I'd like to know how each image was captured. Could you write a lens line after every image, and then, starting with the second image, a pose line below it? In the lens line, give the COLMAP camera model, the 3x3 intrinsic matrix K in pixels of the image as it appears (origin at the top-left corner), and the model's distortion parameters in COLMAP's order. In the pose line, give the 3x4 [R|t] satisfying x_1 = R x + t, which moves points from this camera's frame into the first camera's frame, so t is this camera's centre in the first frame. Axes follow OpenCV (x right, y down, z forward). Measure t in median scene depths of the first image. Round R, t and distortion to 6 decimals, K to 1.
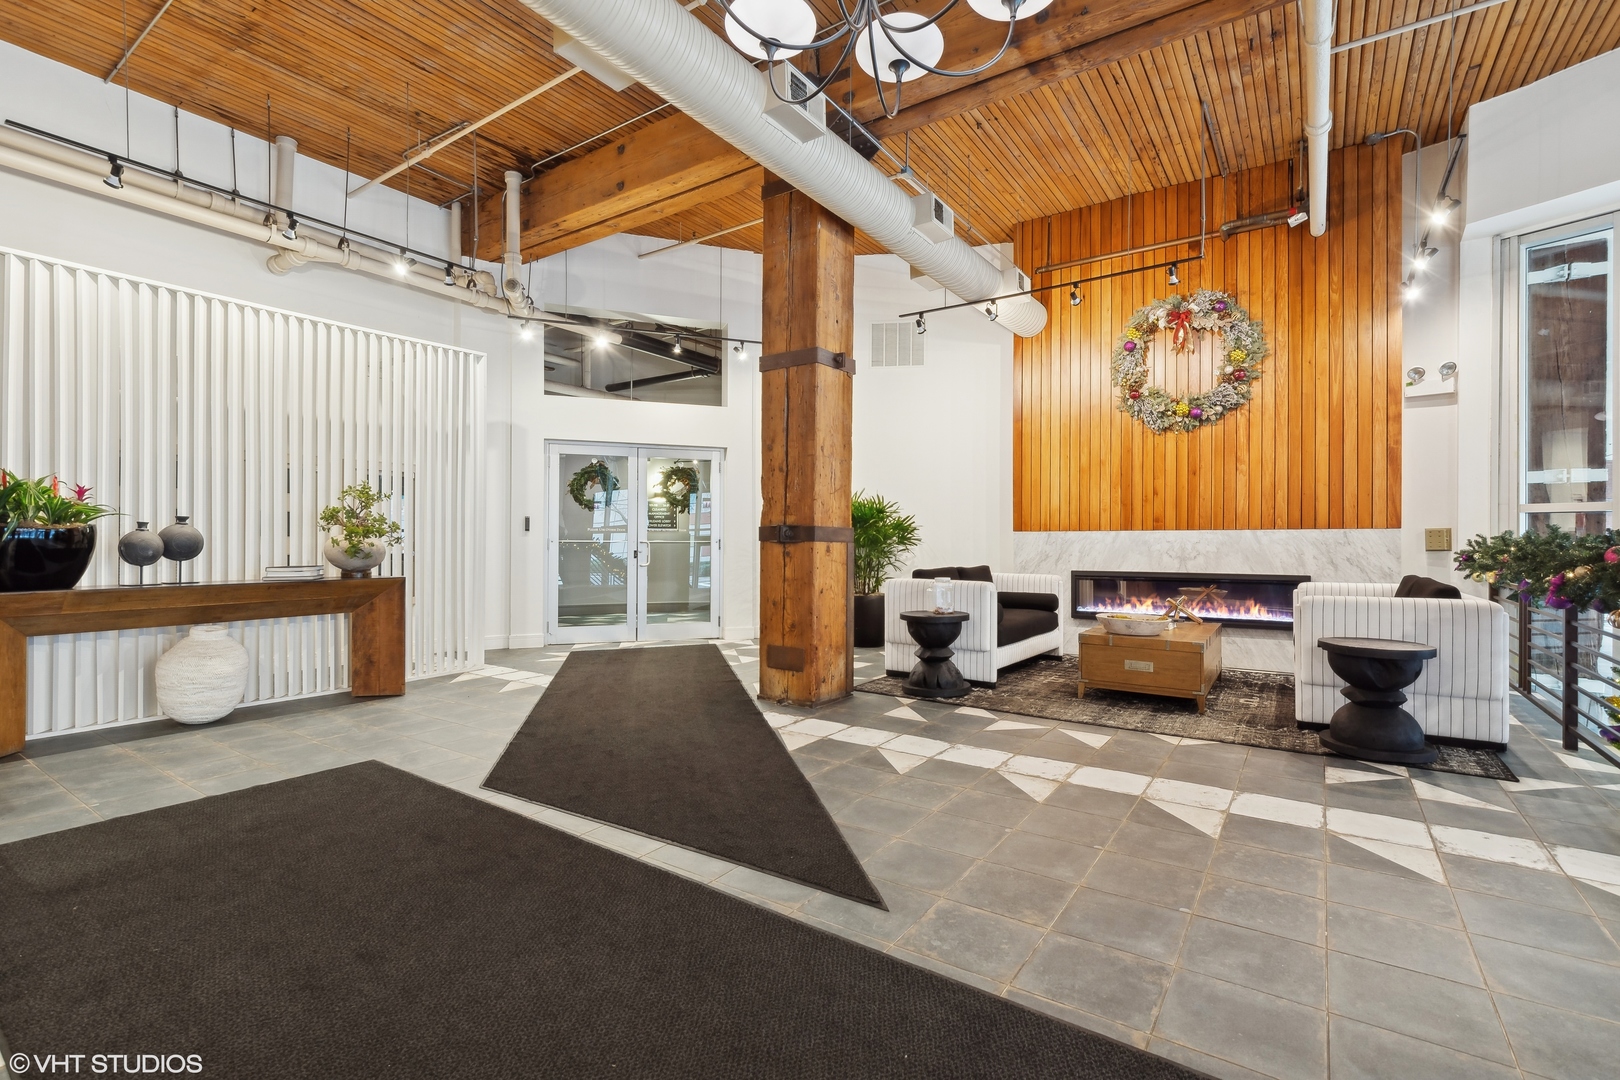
lens RADIAL K [[736.6, 0, 806.6], [0, 736.6, 536.5], [0, 0, 1]] dist [-0.001453, -0.000528]
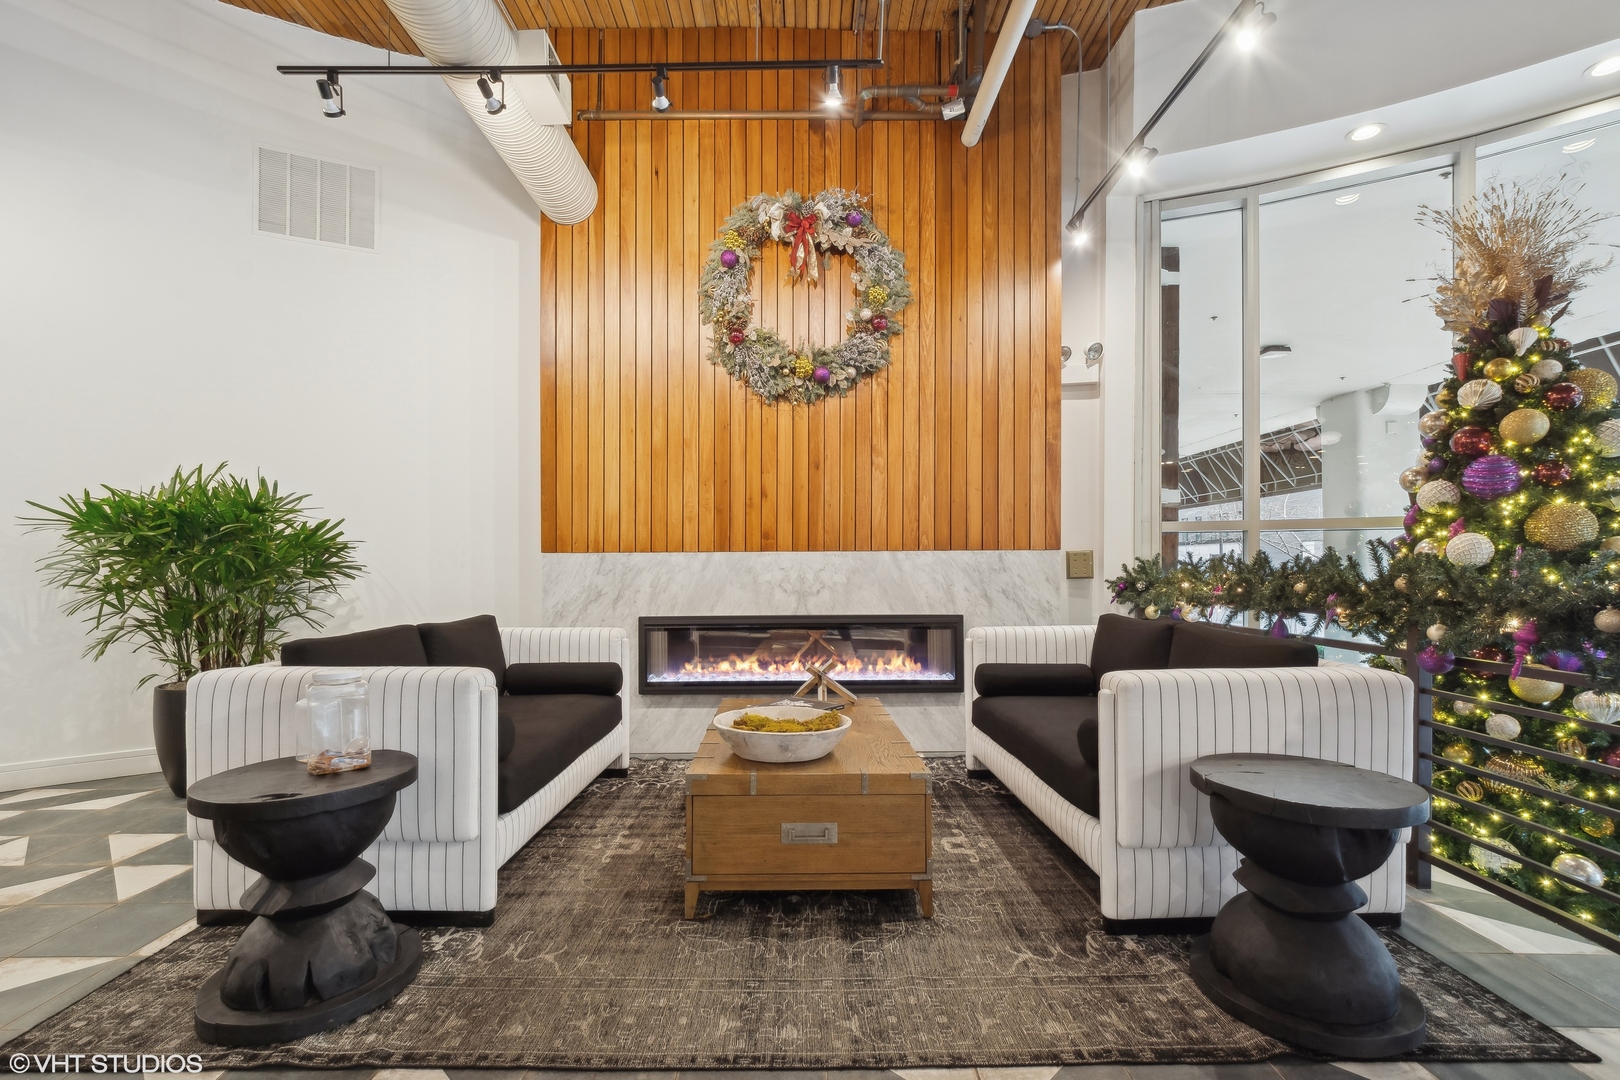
lens RADIAL K [[728.7, 0, 806.7], [0, 728.7, 567.4], [0, 0, 1]] dist [-0.001425, -0.000373]
pose [[0.816248, -0.004395, 0.577685, 0.137550], [0.002040, 0.999987, 0.004724, 0.002789], [-0.577698, -0.002677, 0.816246, 0.471320]]
